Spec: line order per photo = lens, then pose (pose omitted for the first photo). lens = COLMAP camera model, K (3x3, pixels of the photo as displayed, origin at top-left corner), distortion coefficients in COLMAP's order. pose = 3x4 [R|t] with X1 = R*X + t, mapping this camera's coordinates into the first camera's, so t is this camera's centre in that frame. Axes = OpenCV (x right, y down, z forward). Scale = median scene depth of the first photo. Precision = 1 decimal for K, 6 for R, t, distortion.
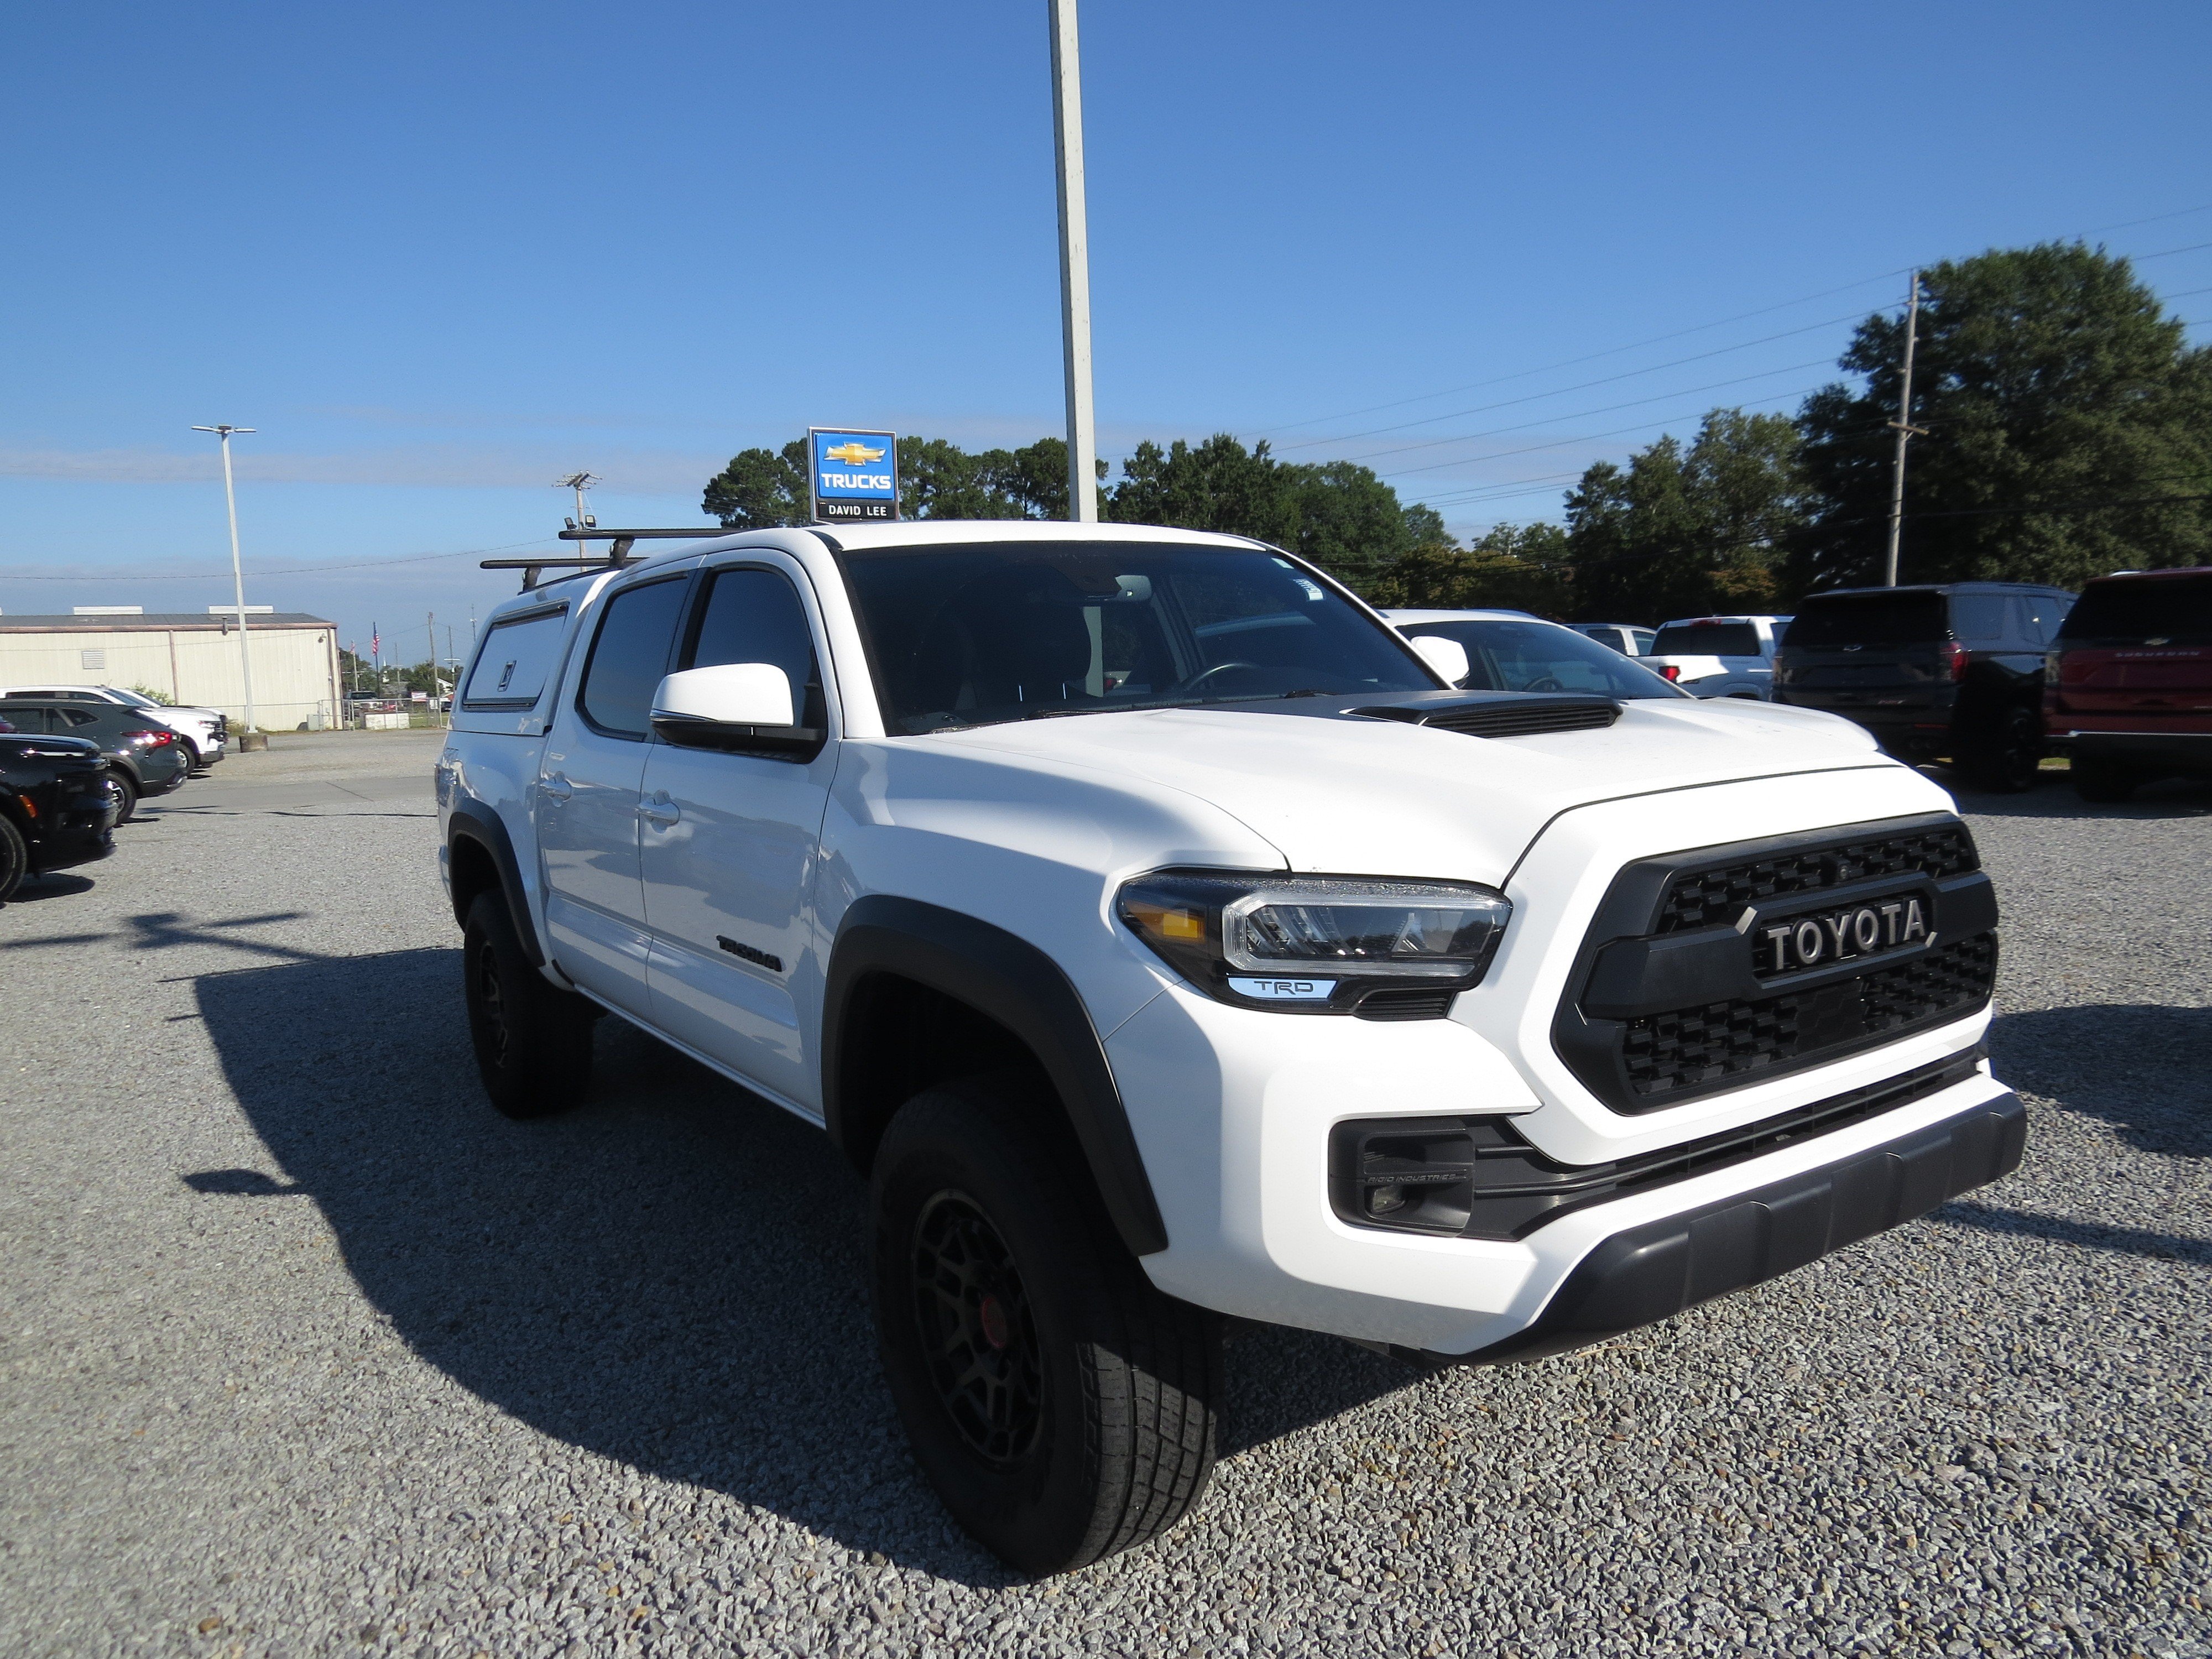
lens RADIAL K [[1589.0, 0, 1106.0], [0, 1589.0, 829.5], [0, 0, 1]] dist [-0.044482, 0.028398]
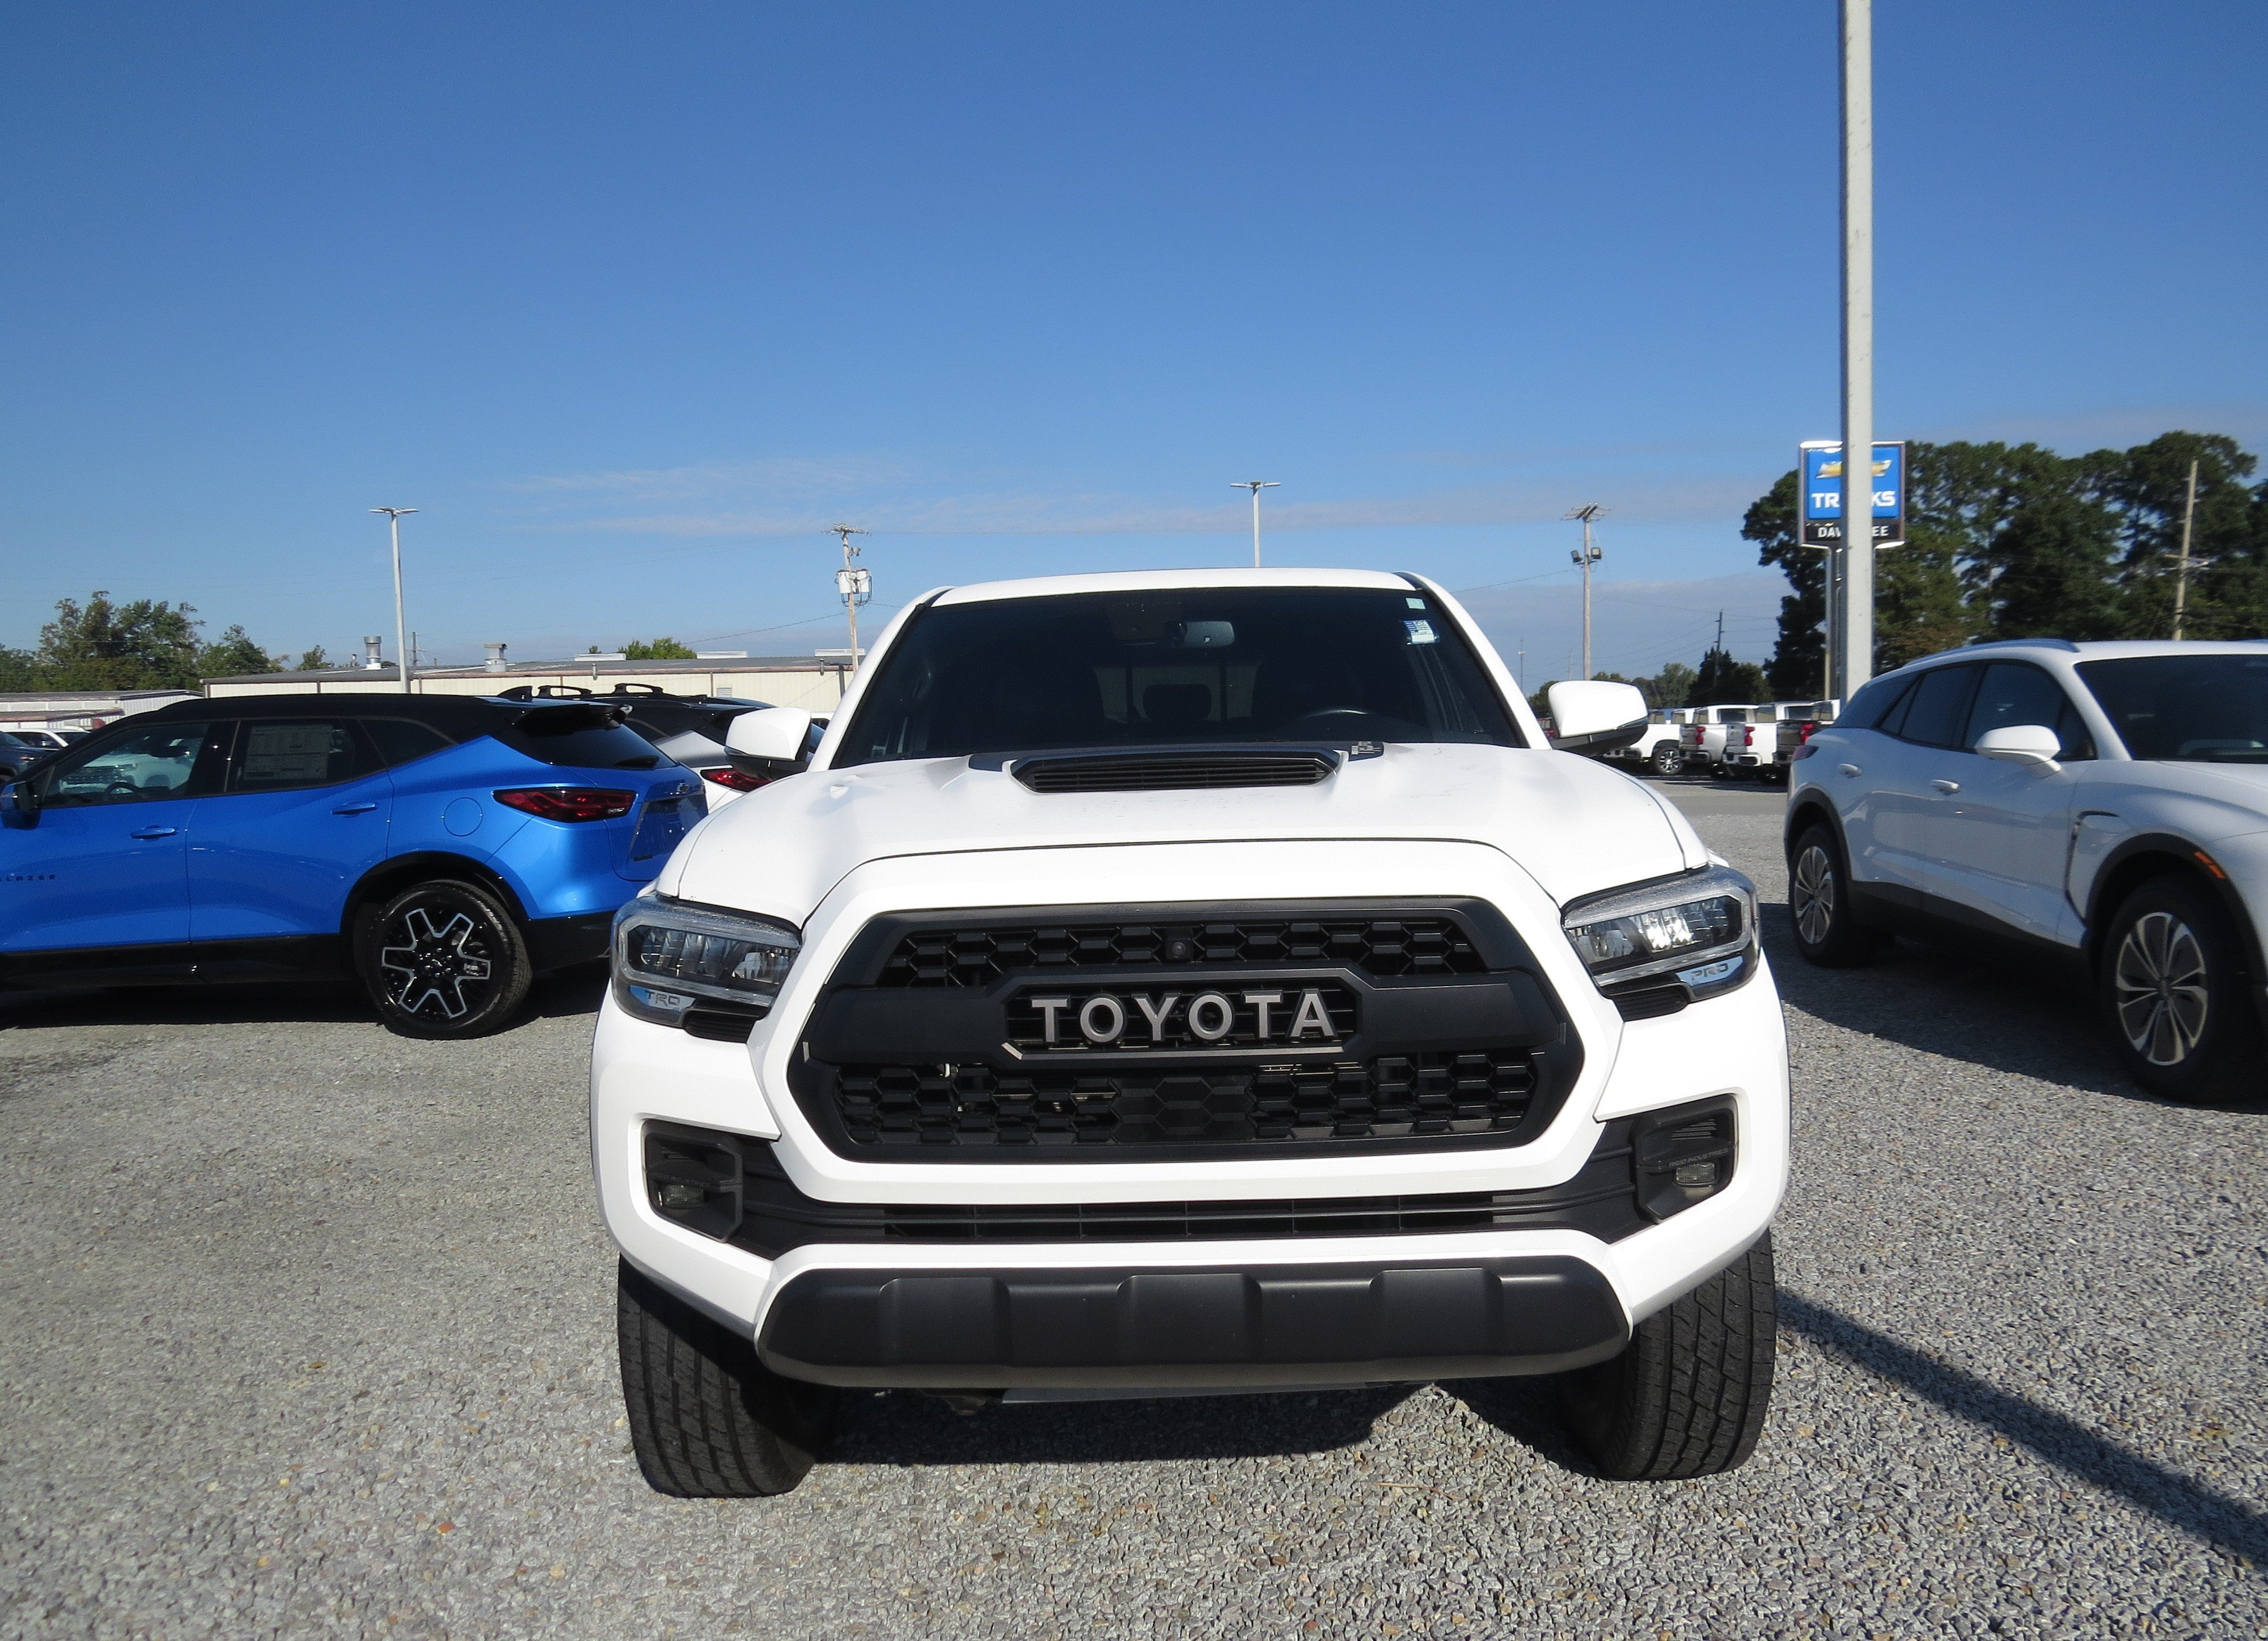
lens RADIAL K [[1647.2, 0, 1134.0], [0, 1647.2, 820.5], [0, 0, 1]] dist [-0.041691, -0.007503]
pose [[0.810605, 0.045972, -0.583786, 0.841393], [-0.063340, 0.997948, -0.009362, -0.031141], [0.582157, 0.044566, 0.811854, 0.177941]]
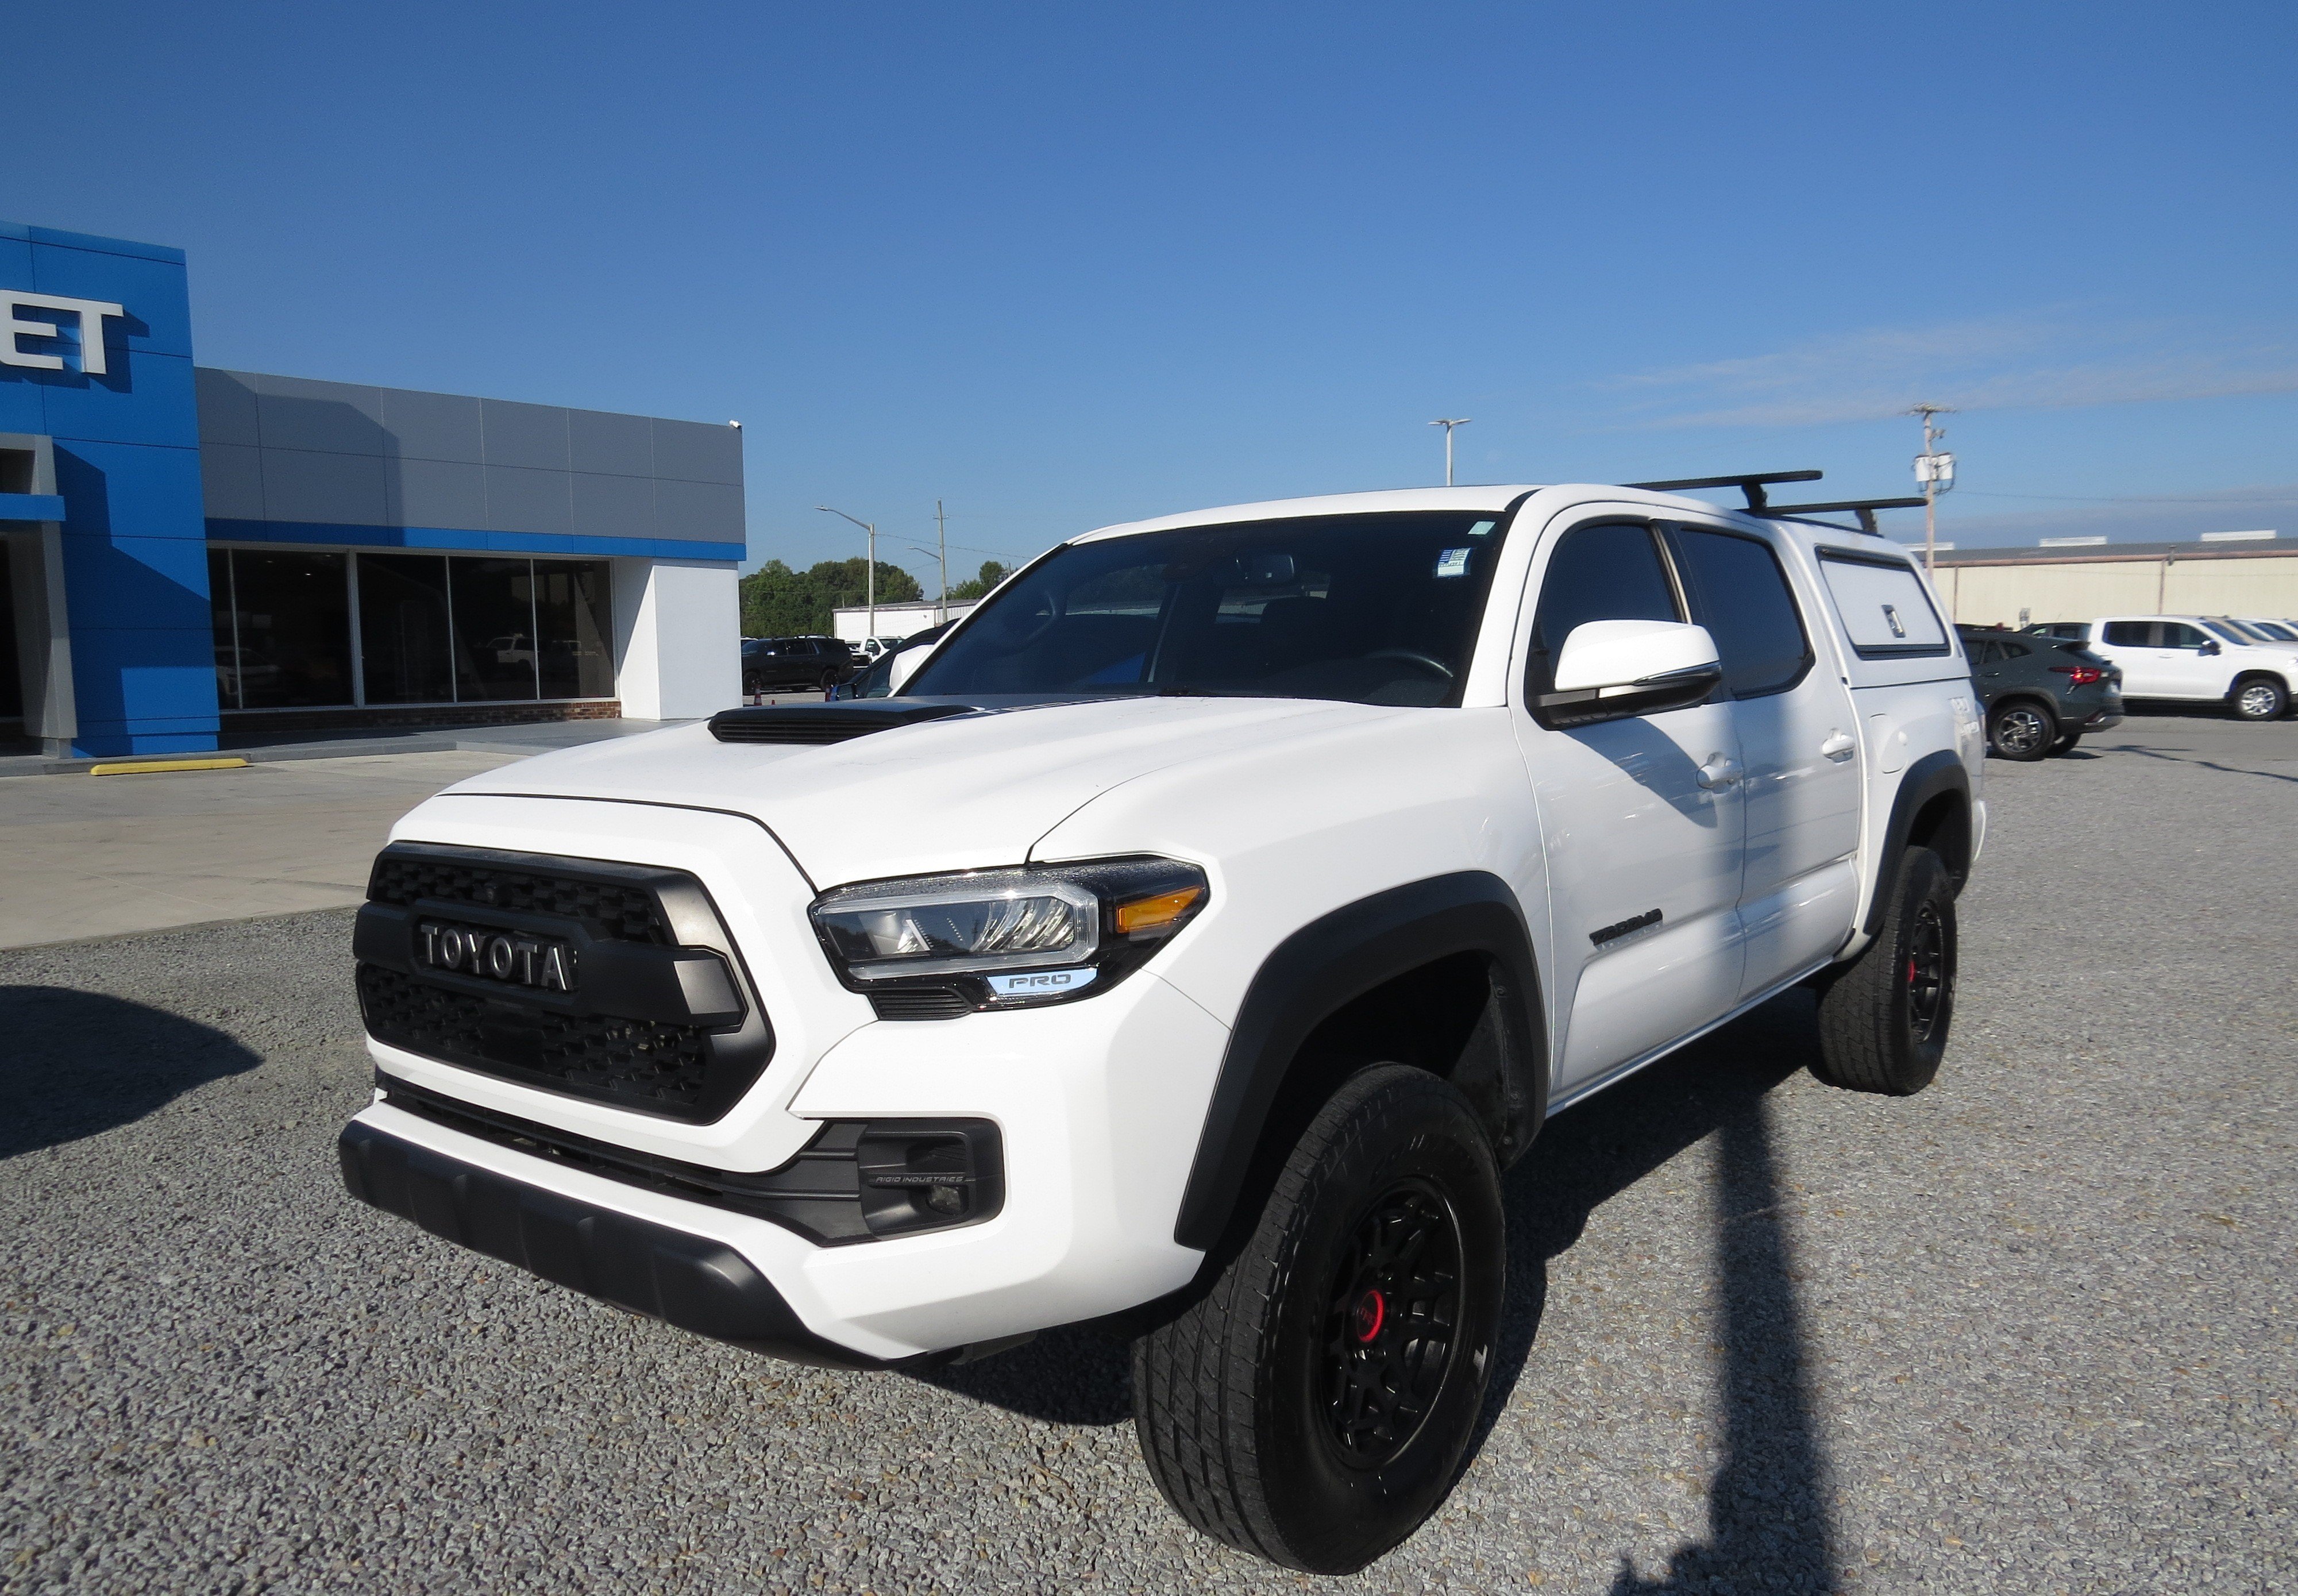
lens RADIAL K [[1643.8, 0, 1142.9], [0, 1643.8, 864.7], [0, 0, 1]] dist [-0.038584, 0.021777]
pose [[0.285824, 0.150554, -0.946382, 1.332862], [-0.089755, 0.987446, 0.129979, -0.140414], [0.954070, 0.047791, 0.295749, 0.917021]]
